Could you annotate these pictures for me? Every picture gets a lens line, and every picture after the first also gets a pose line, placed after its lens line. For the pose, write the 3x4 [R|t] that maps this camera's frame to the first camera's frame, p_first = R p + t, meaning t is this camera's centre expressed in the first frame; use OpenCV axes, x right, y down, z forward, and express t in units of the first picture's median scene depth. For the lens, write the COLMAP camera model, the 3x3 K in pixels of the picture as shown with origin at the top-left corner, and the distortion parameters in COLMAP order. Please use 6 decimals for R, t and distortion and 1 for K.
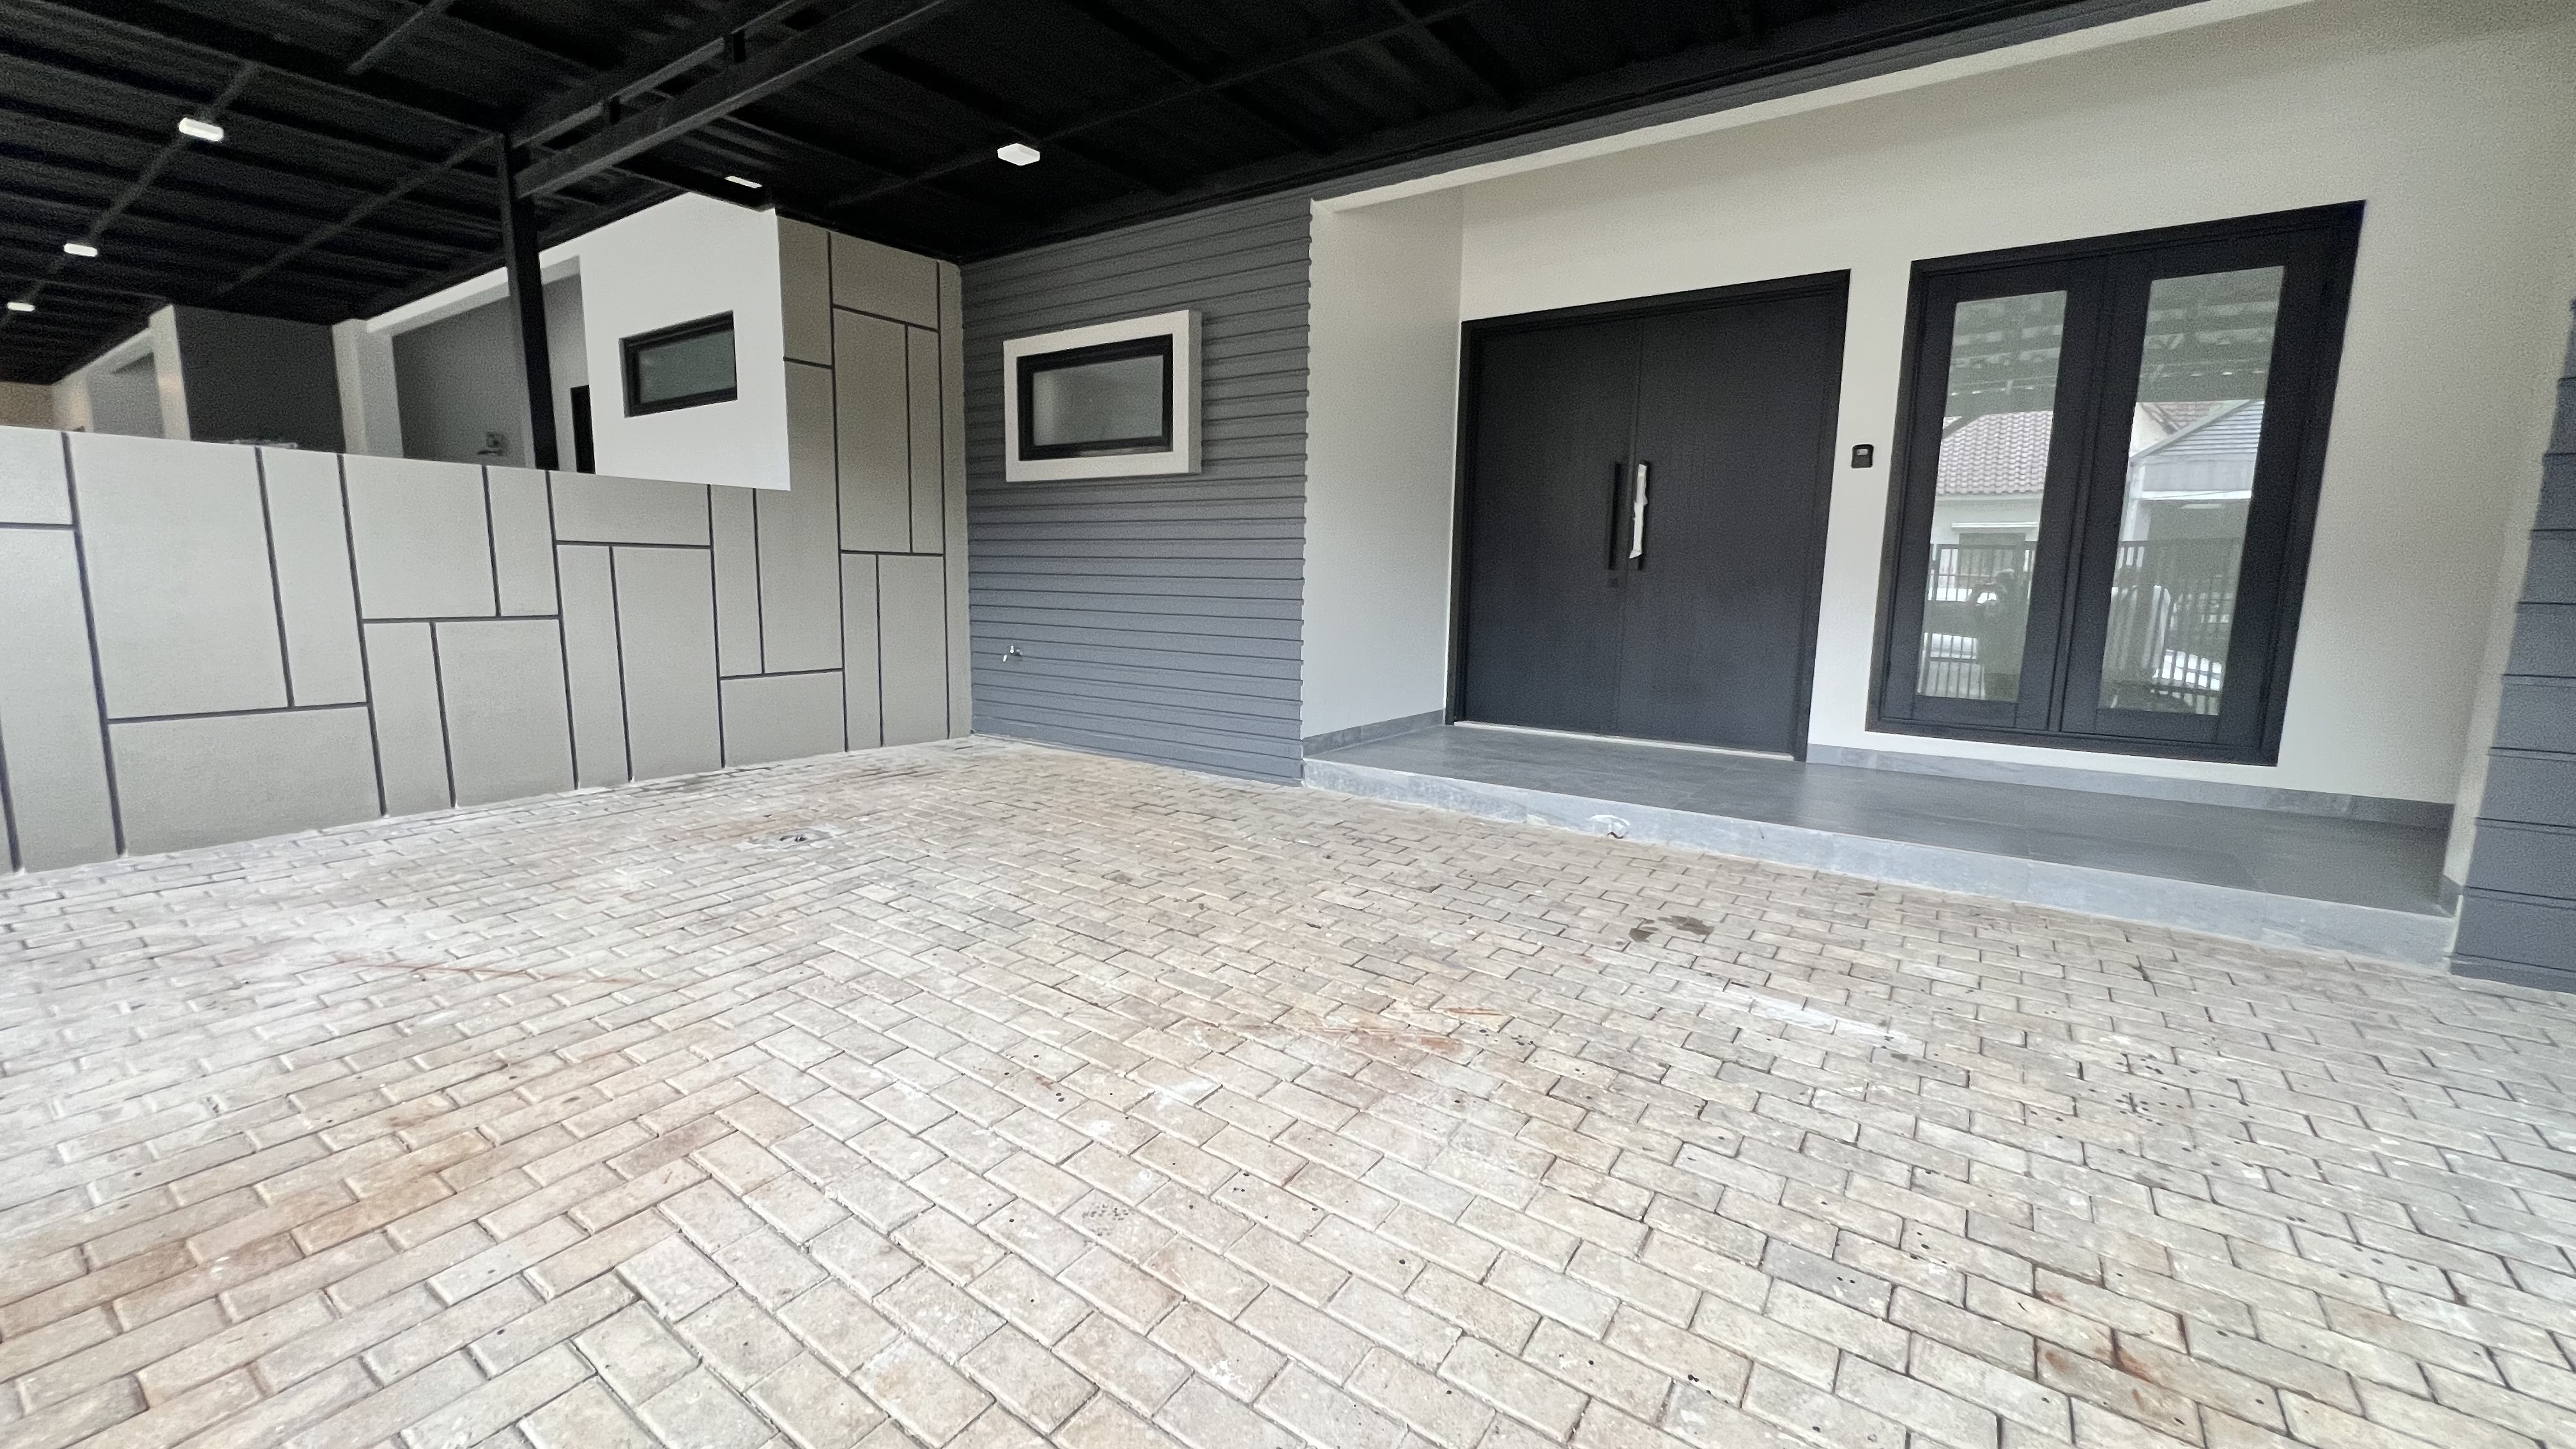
lens RADIAL K [[1015.9, 0, 1276.2], [0, 1015.9, 728.4], [0, 0, 1]] dist [-0.000909, 0.000385]
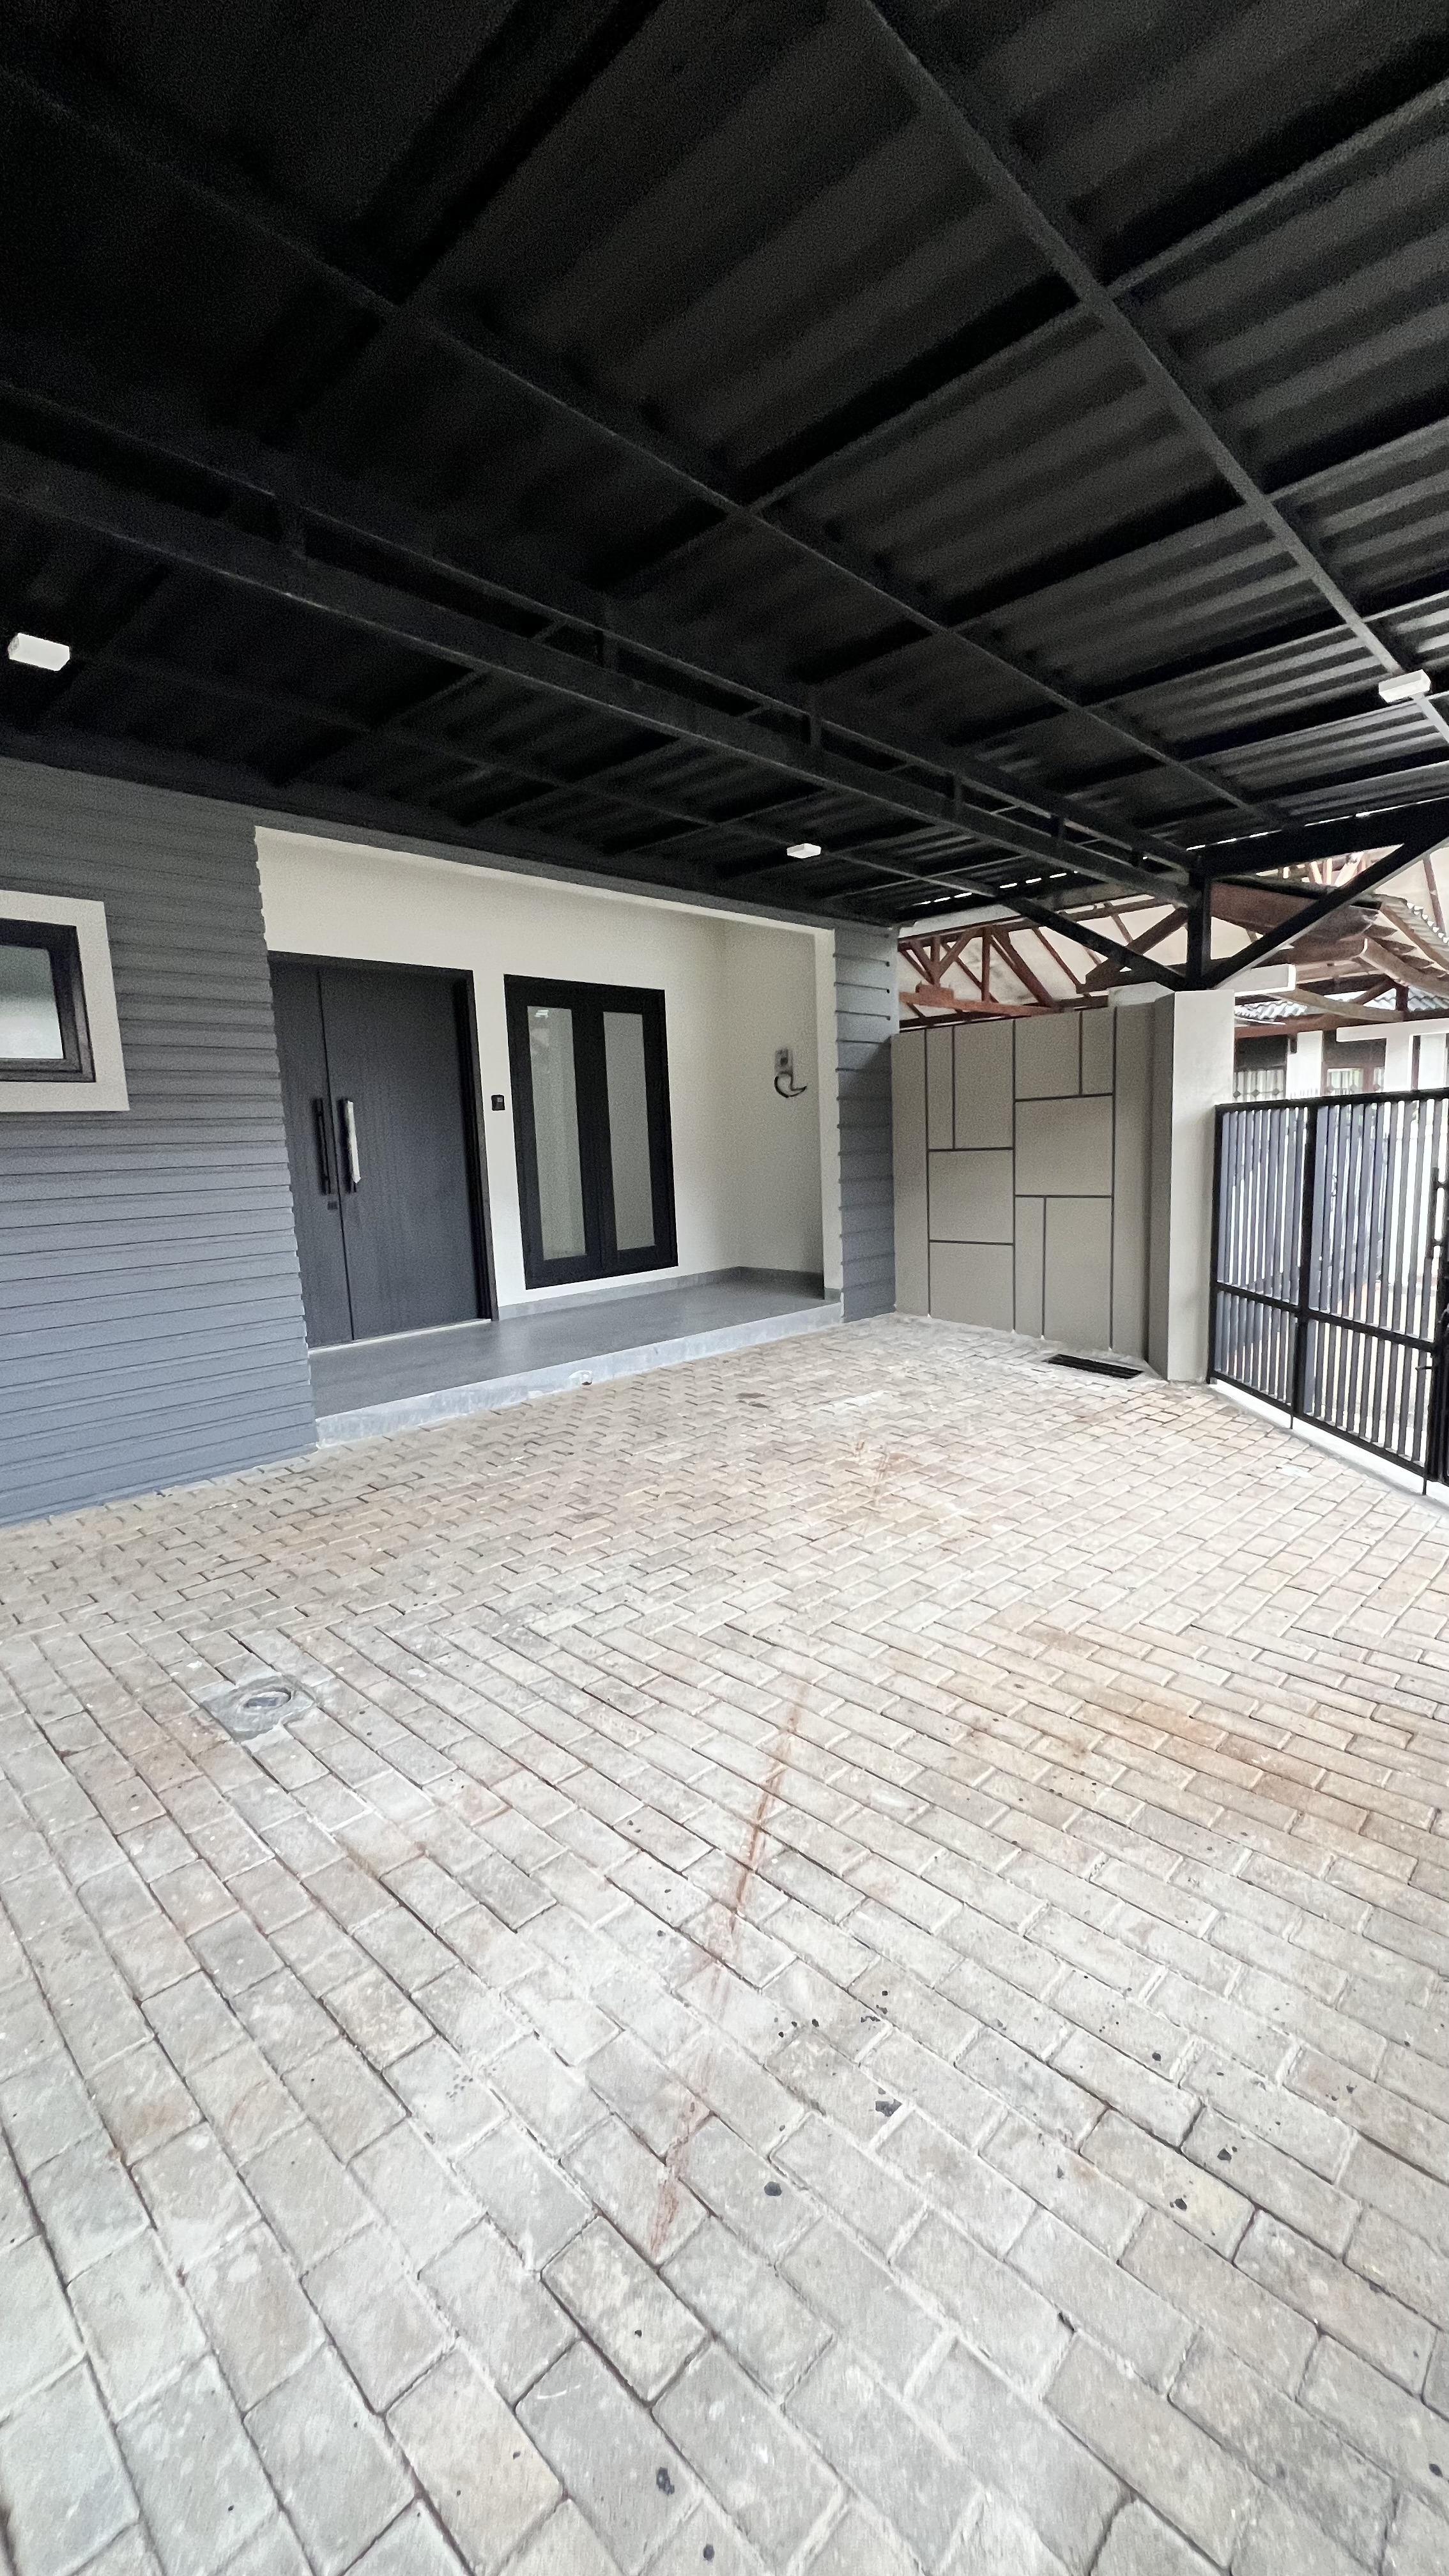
lens RADIAL K [[1015.9, 0, 726.5], [0, 1015.9, 1283.0], [0, 0, 1]] dist [-0.000909, 0.000385]
pose [[0.177171, -0.160575, 0.970992, -1.281858], [0.191571, 0.973356, 0.126011, -0.222462], [-0.965355, 0.163689, 0.203212, 0.700141]]
